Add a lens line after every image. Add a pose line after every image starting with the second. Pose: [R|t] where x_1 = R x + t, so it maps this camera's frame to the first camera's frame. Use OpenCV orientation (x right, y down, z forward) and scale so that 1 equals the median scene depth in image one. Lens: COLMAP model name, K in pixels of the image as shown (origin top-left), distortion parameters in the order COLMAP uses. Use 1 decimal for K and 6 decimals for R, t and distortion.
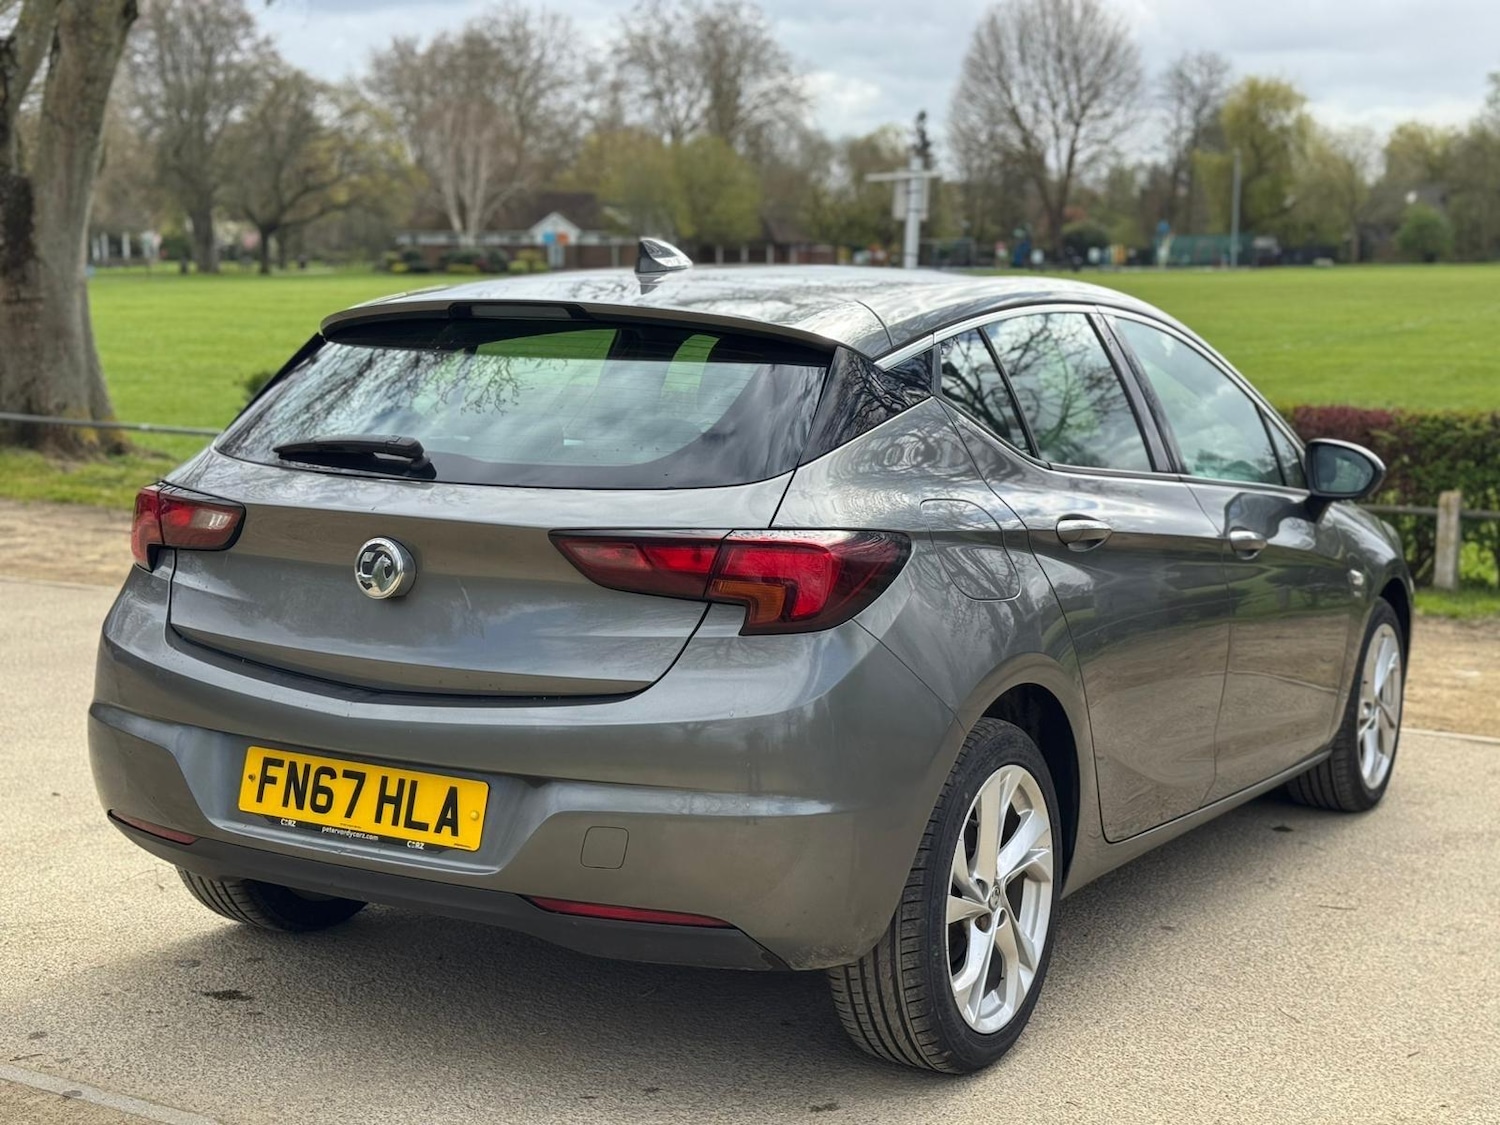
lens RADIAL K [[2089.0, 0, 749.0], [0, 2089.0, 546.6], [0, 0, 1]] dist [0.199065, -0.422762]
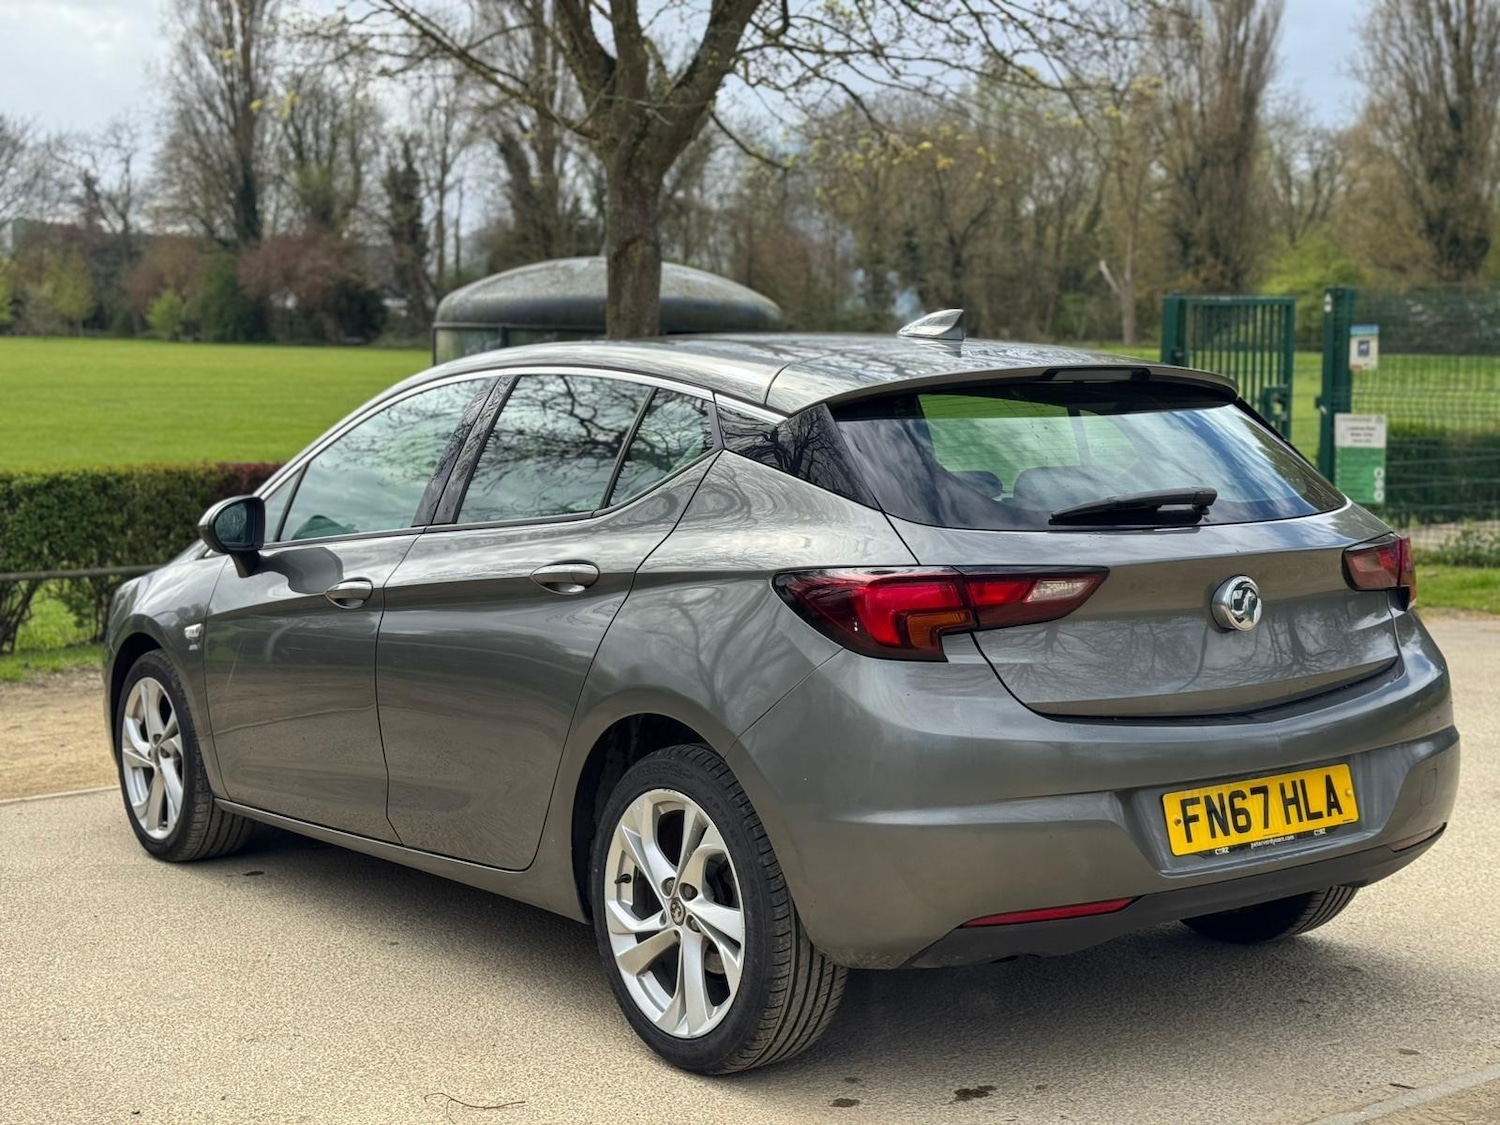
lens RADIAL K [[2089.0, 0, 749.0], [0, 2089.0, 546.6], [0, 0, 1]] dist [0.199065, -0.422762]
pose [[0.387734, -0.090296, 0.917338, -1.285114], [0.117421, 0.991921, 0.048007, -0.102892], [-0.914262, 0.089100, 0.395204, 0.781389]]
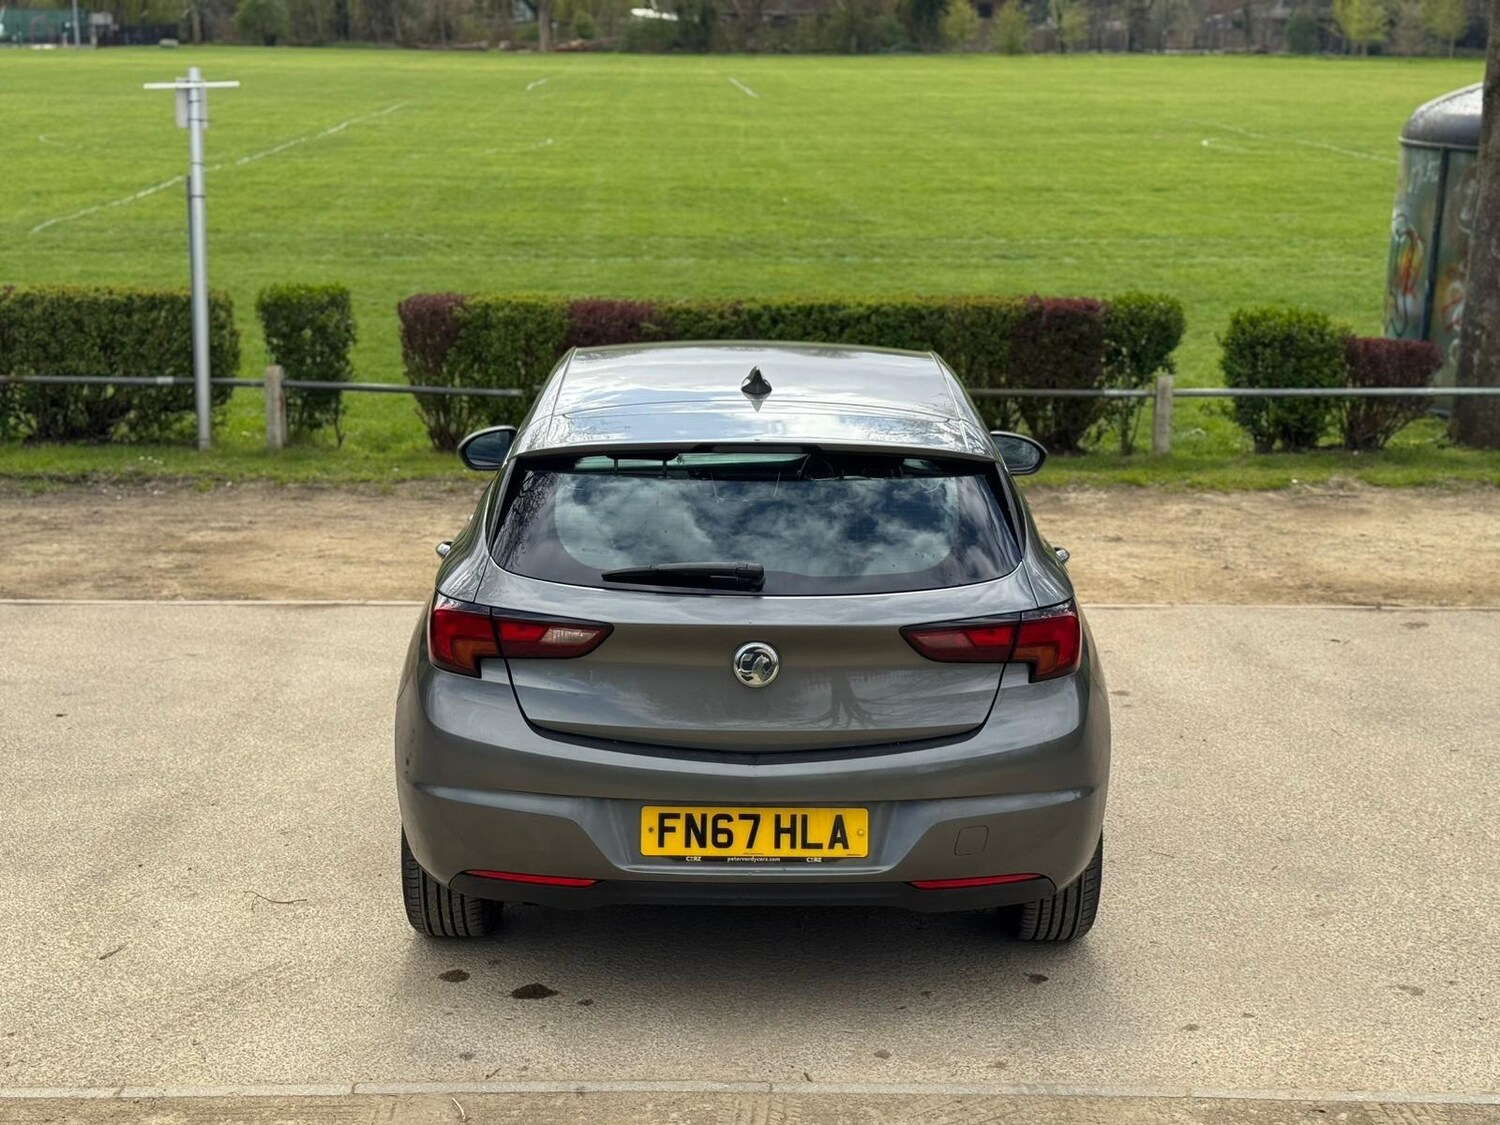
lens RADIAL K [[2091.7, 0, 750.0], [0, 2091.7, 562.5], [0, 0, 1]] dist [0.202345, -0.470657]
pose [[0.858321, -0.118051, 0.499349, -0.831983], [0.061693, 0.989857, 0.127969, -0.224327], [-0.509391, -0.079032, 0.856898, -0.146984]]
